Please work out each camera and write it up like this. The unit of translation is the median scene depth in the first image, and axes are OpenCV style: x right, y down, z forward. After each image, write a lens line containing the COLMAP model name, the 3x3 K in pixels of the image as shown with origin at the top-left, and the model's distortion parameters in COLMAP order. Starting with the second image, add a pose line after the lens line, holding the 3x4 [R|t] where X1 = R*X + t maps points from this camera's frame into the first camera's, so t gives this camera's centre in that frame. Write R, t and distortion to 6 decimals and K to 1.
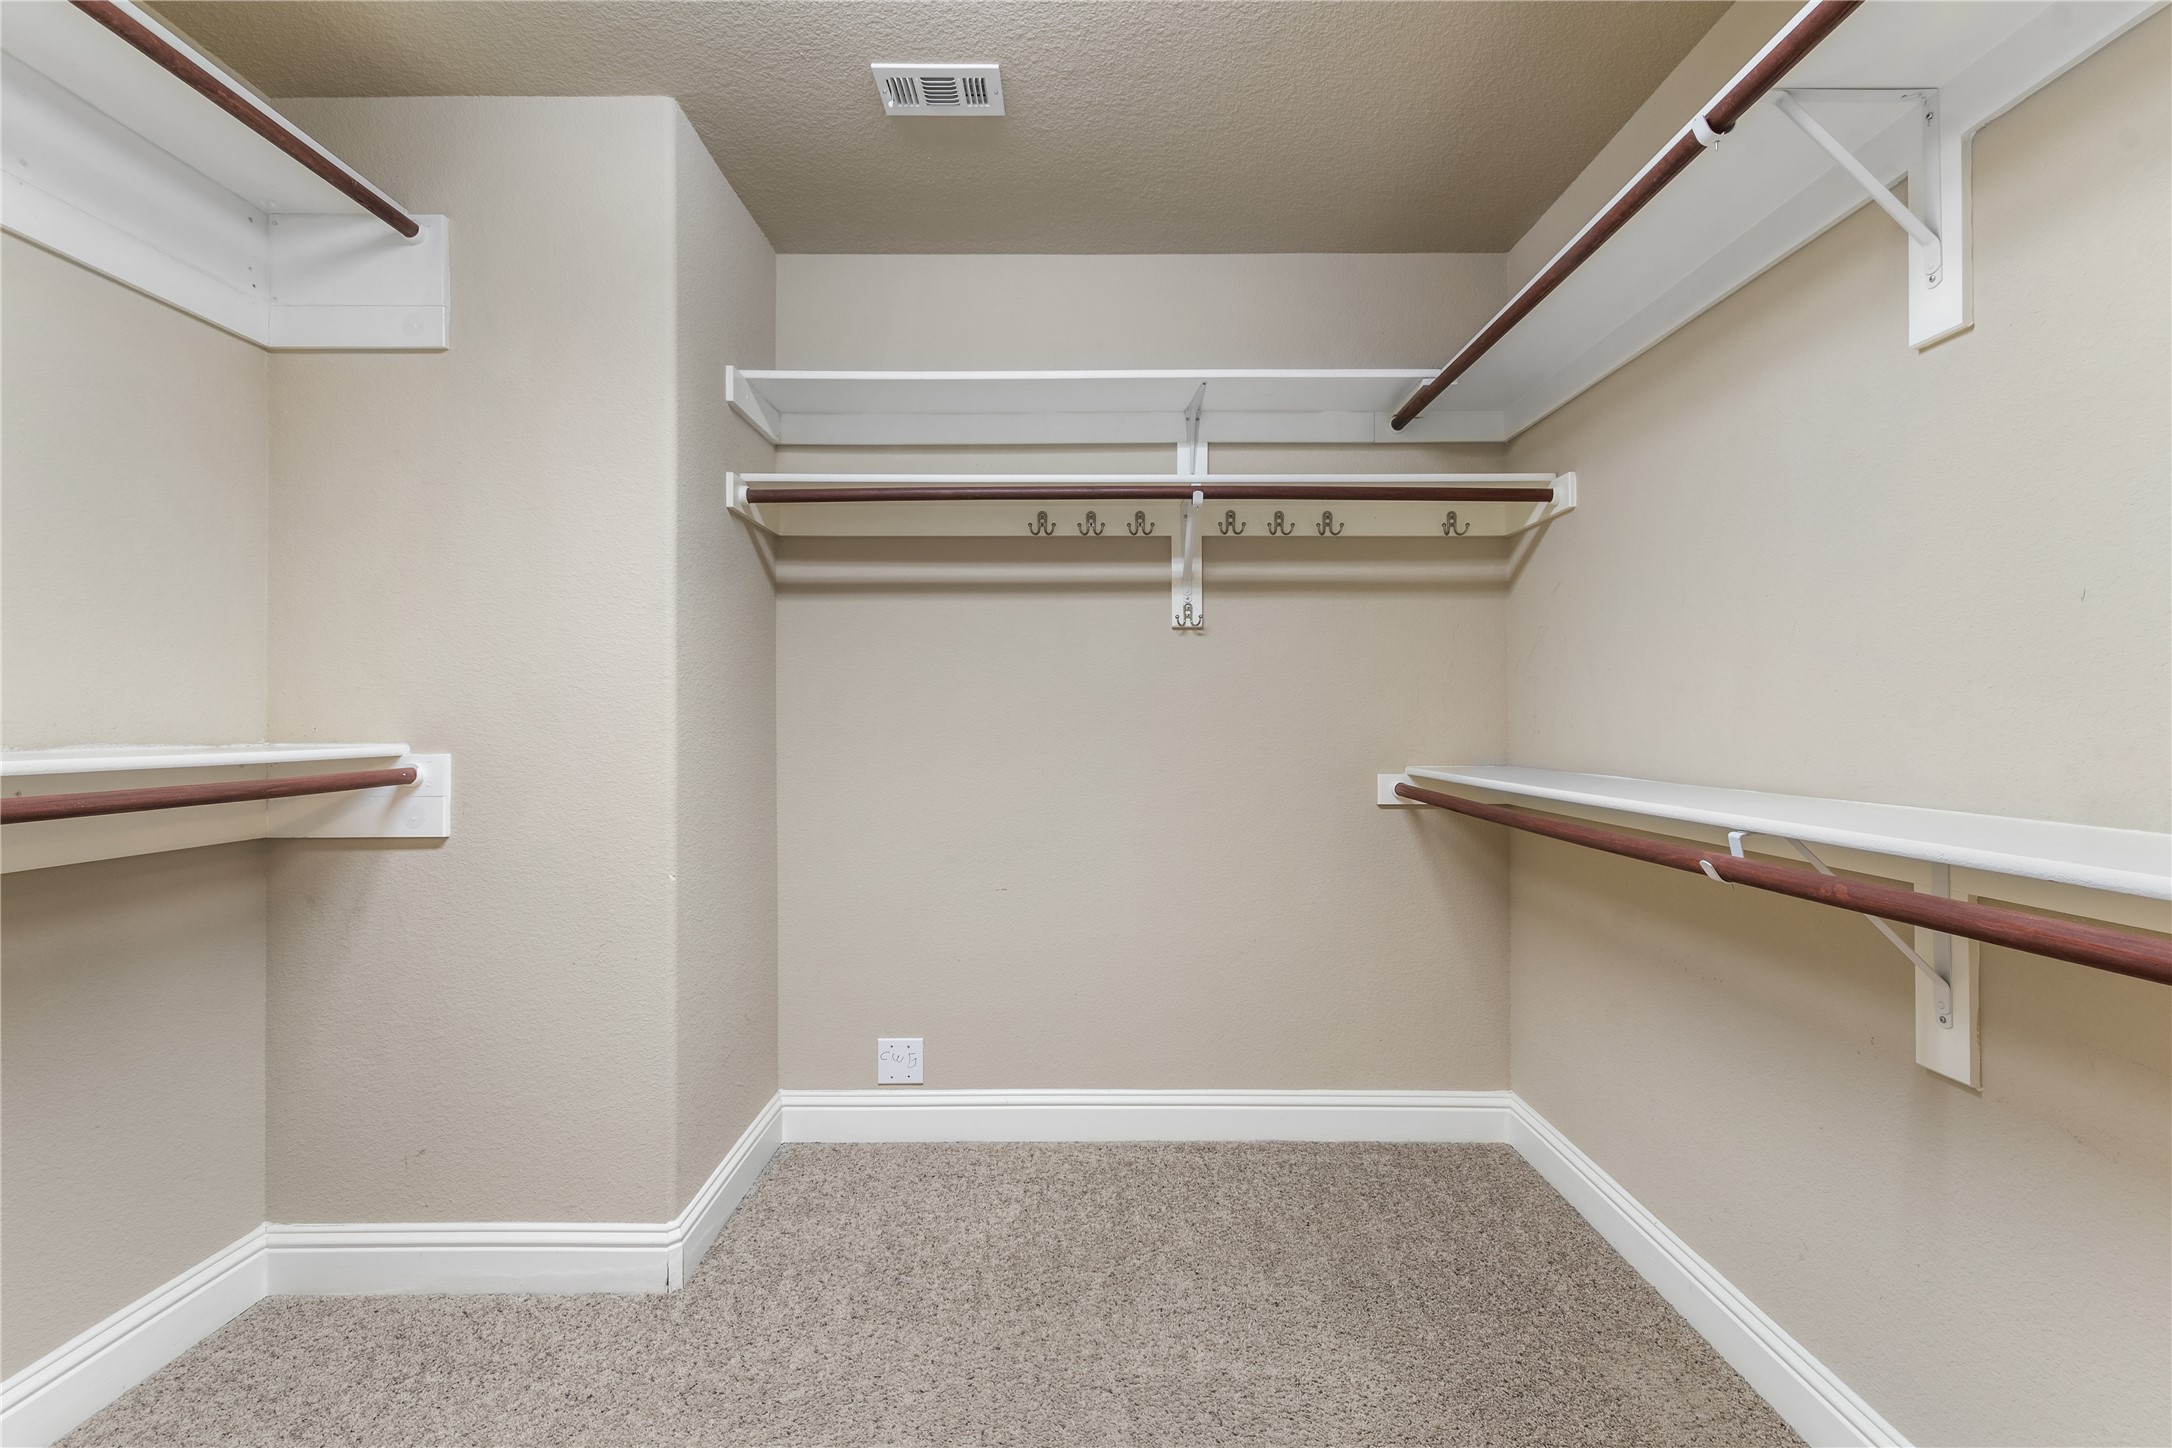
lens RADIAL K [[971.6, 0, 1086.0], [0, 971.6, 724.0], [0, 0, 1]] dist [-0.000932, -0.000077]
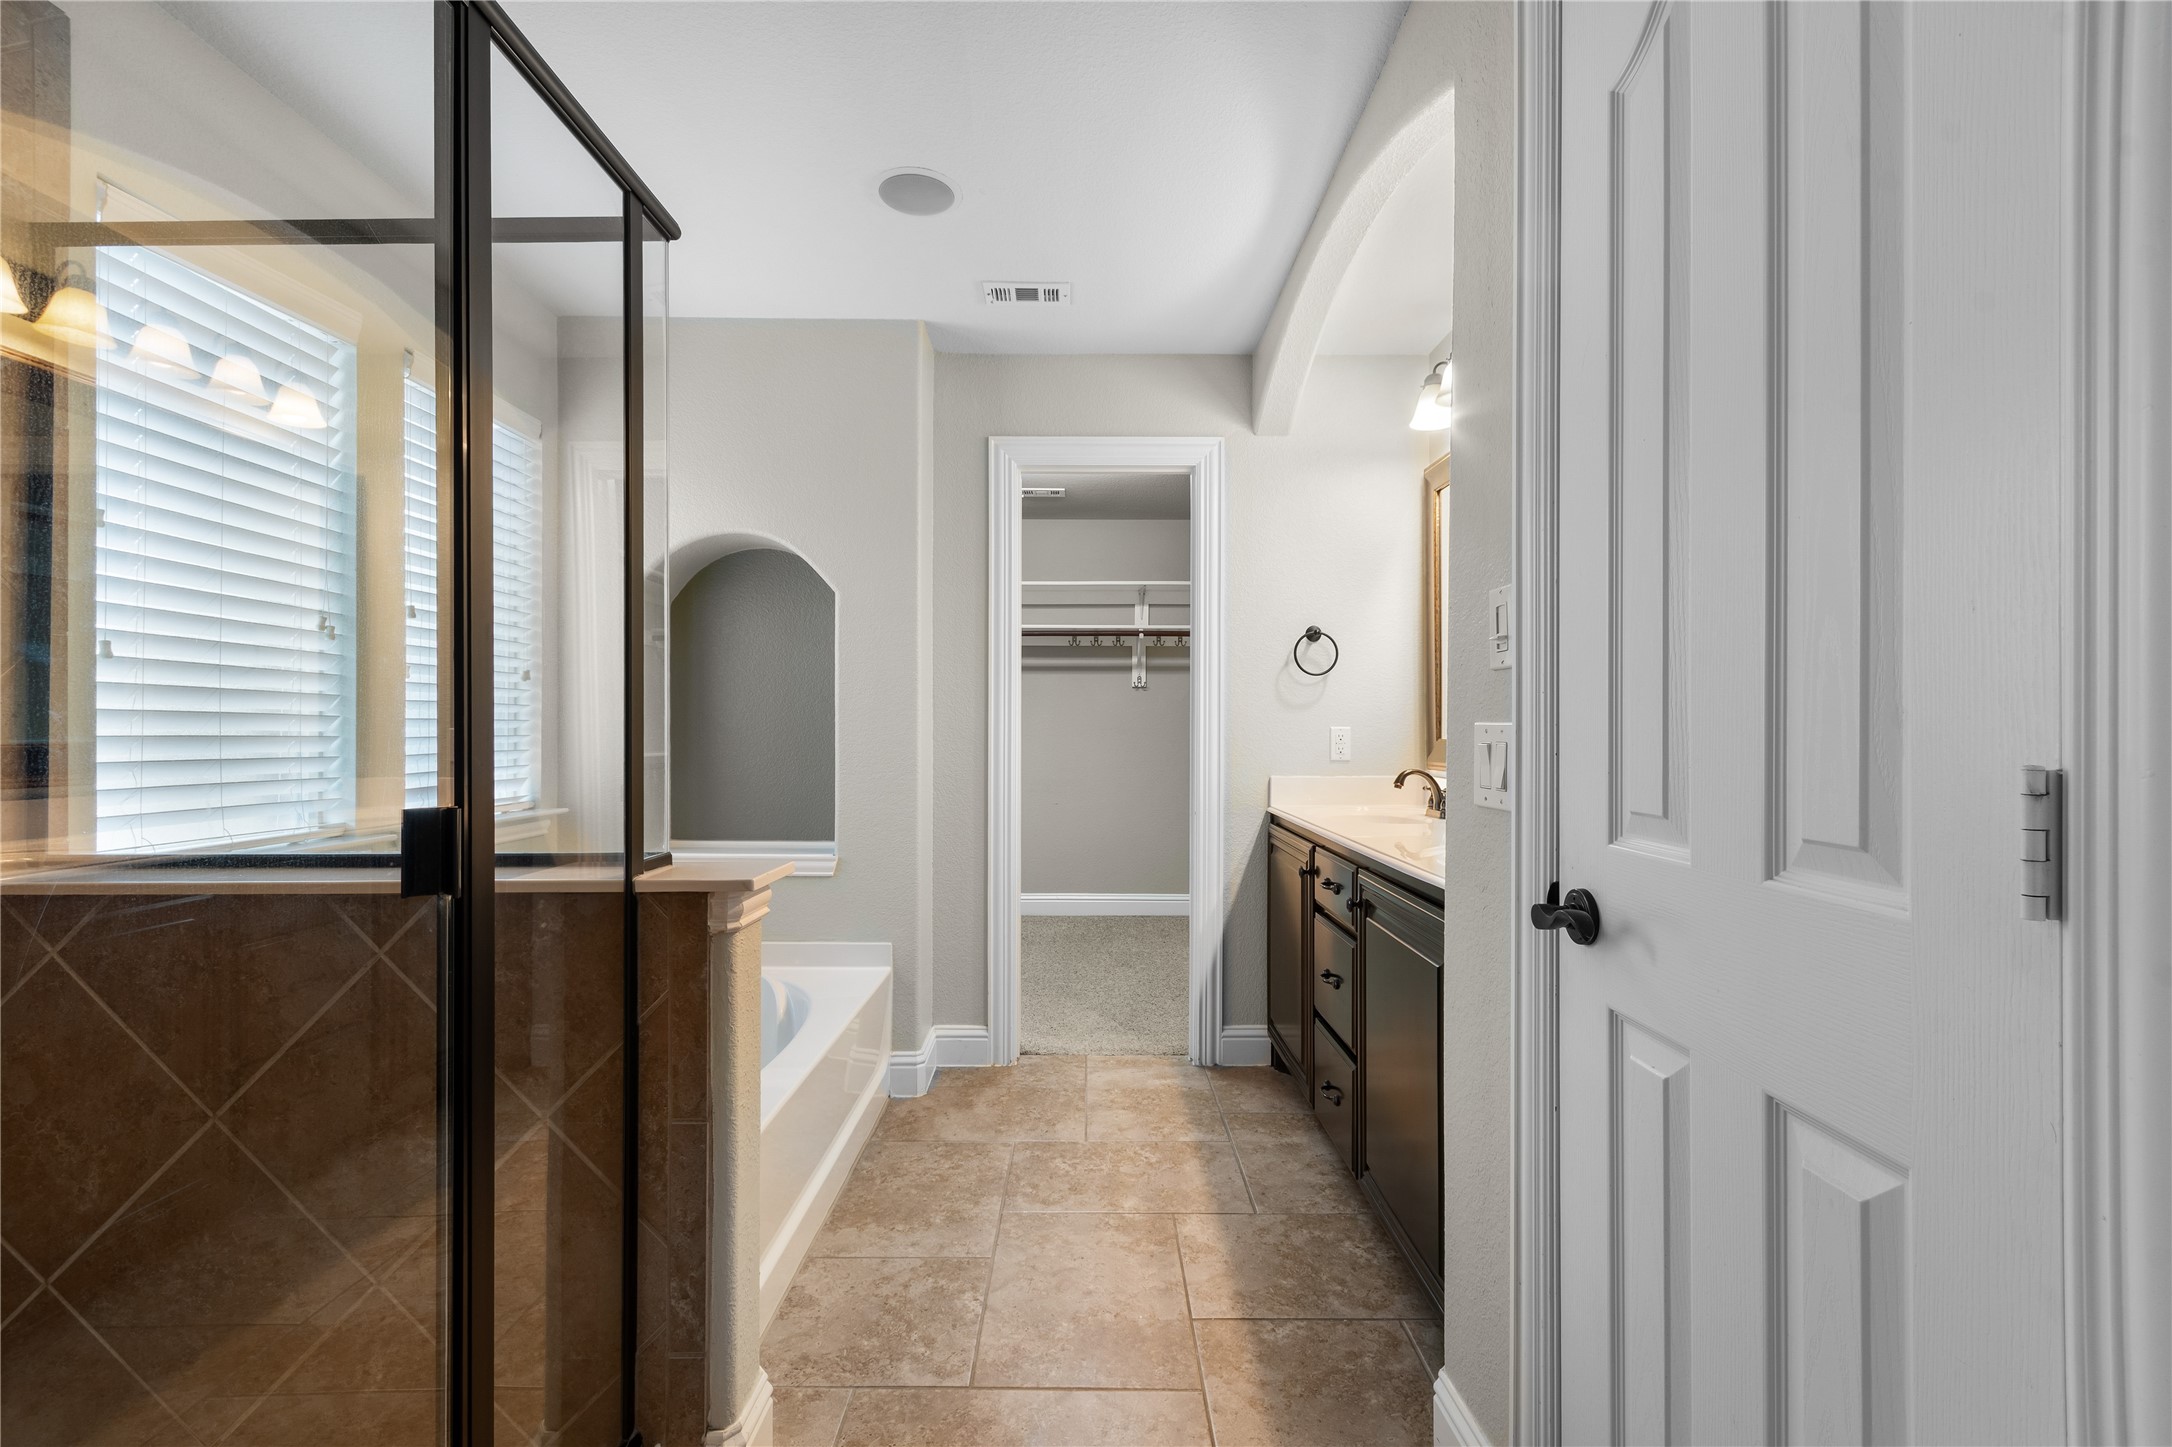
lens RADIAL K [[971.6, 0, 1086.0], [0, 971.6, 723.5], [0, 0, 1]] dist [-0.000932, -0.000077]
pose [[0.999906, 0.008622, 0.010696, -0.038648], [-0.008584, 0.999957, -0.003602, -0.009170], [-0.010726, 0.003510, 0.999936, -1.207647]]
